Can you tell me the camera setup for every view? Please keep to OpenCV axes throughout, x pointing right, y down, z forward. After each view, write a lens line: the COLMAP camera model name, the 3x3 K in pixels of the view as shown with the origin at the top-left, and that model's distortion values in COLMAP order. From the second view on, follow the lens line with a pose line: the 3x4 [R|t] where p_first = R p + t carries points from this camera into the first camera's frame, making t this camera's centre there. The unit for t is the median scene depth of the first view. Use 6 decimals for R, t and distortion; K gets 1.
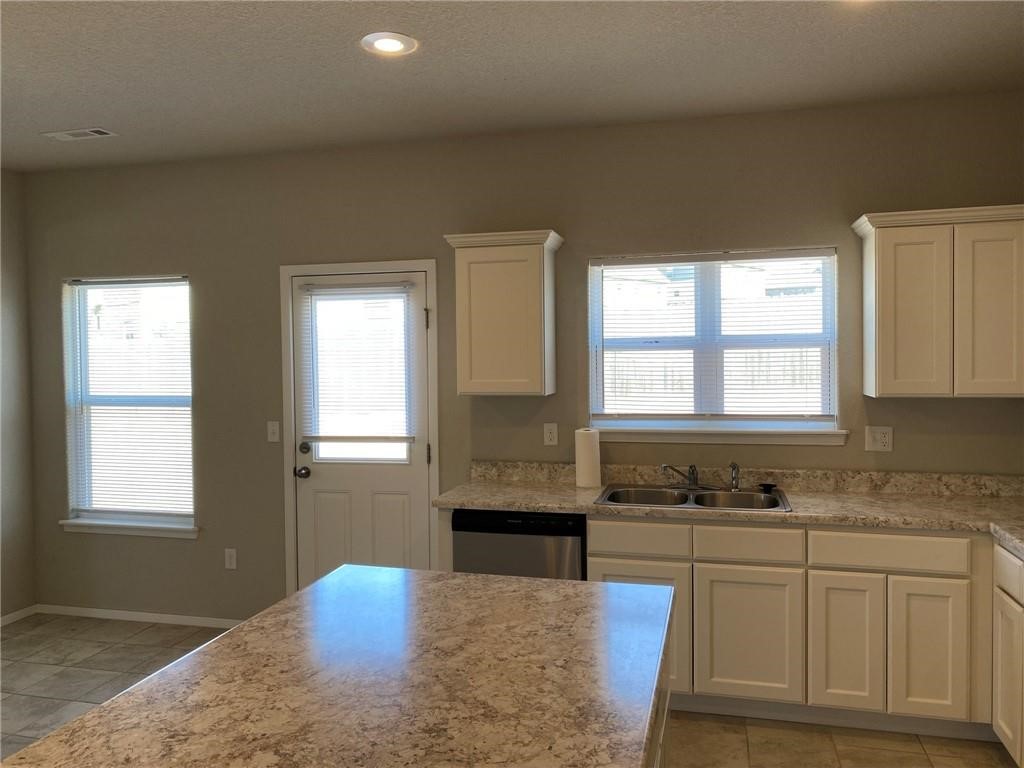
lens RADIAL K [[779.7, 0, 513.2], [0, 779.7, 384.9], [0, 0, 1]] dist [0.040730, -0.043528]
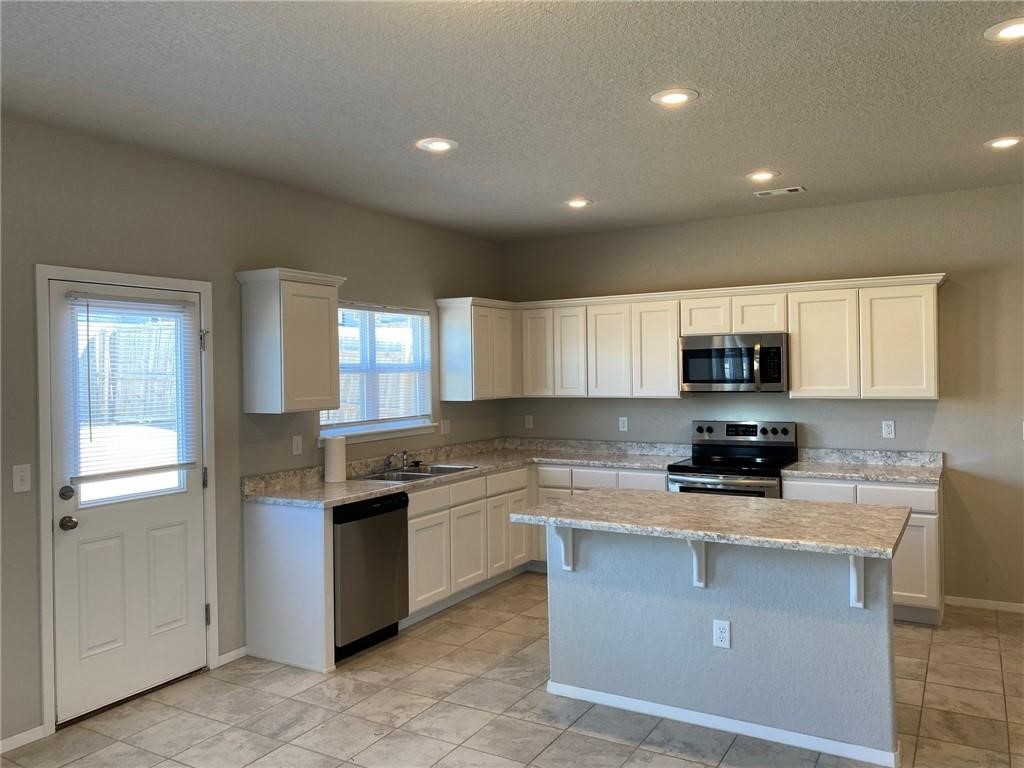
lens RADIAL K [[779.7, 0, 508.6], [0, 779.7, 380.2], [0, 0, 1]] dist [0.040730, -0.043528]
pose [[0.273807, 0.000581, 0.961784, -0.988656], [0.054836, 0.998364, -0.016214, 0.002899], [-0.960220, 0.057179, 0.273327, 0.365111]]
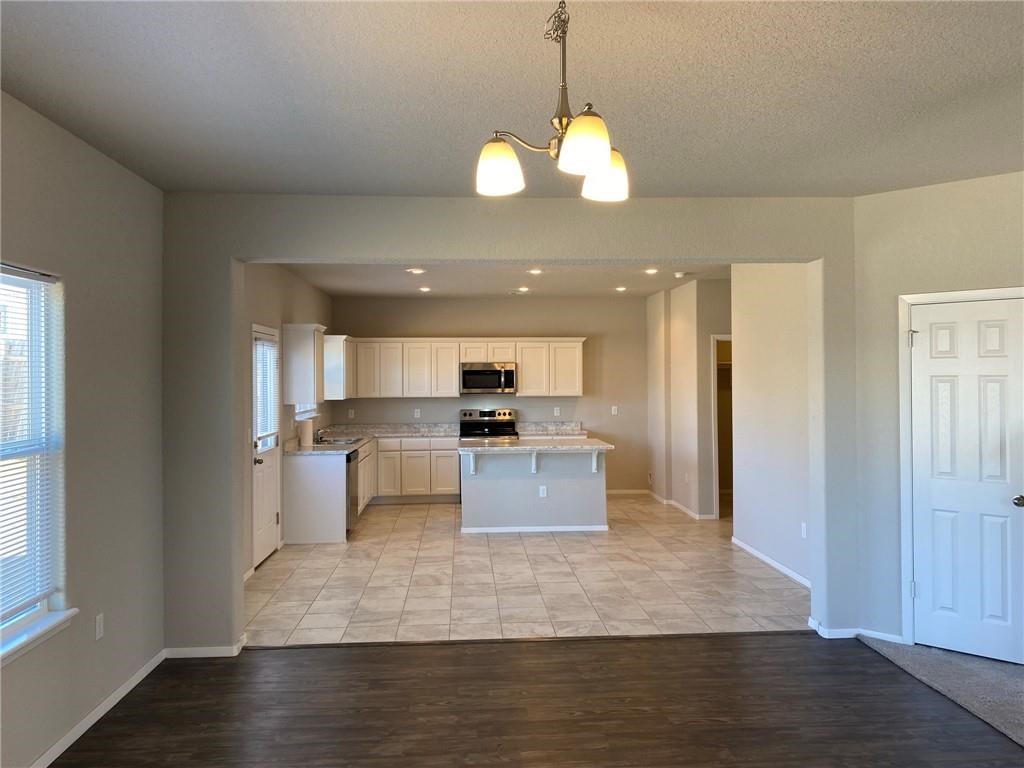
lens RADIAL K [[779.7, 0, 511.8], [0, 779.7, 380.9], [0, 0, 1]] dist [0.040730, -0.043528]
pose [[-0.315113, 0.013861, 0.948953, -1.993357], [0.055033, 0.998478, 0.003690, -0.022245], [-0.947457, 0.053386, -0.315396, 1.081355]]
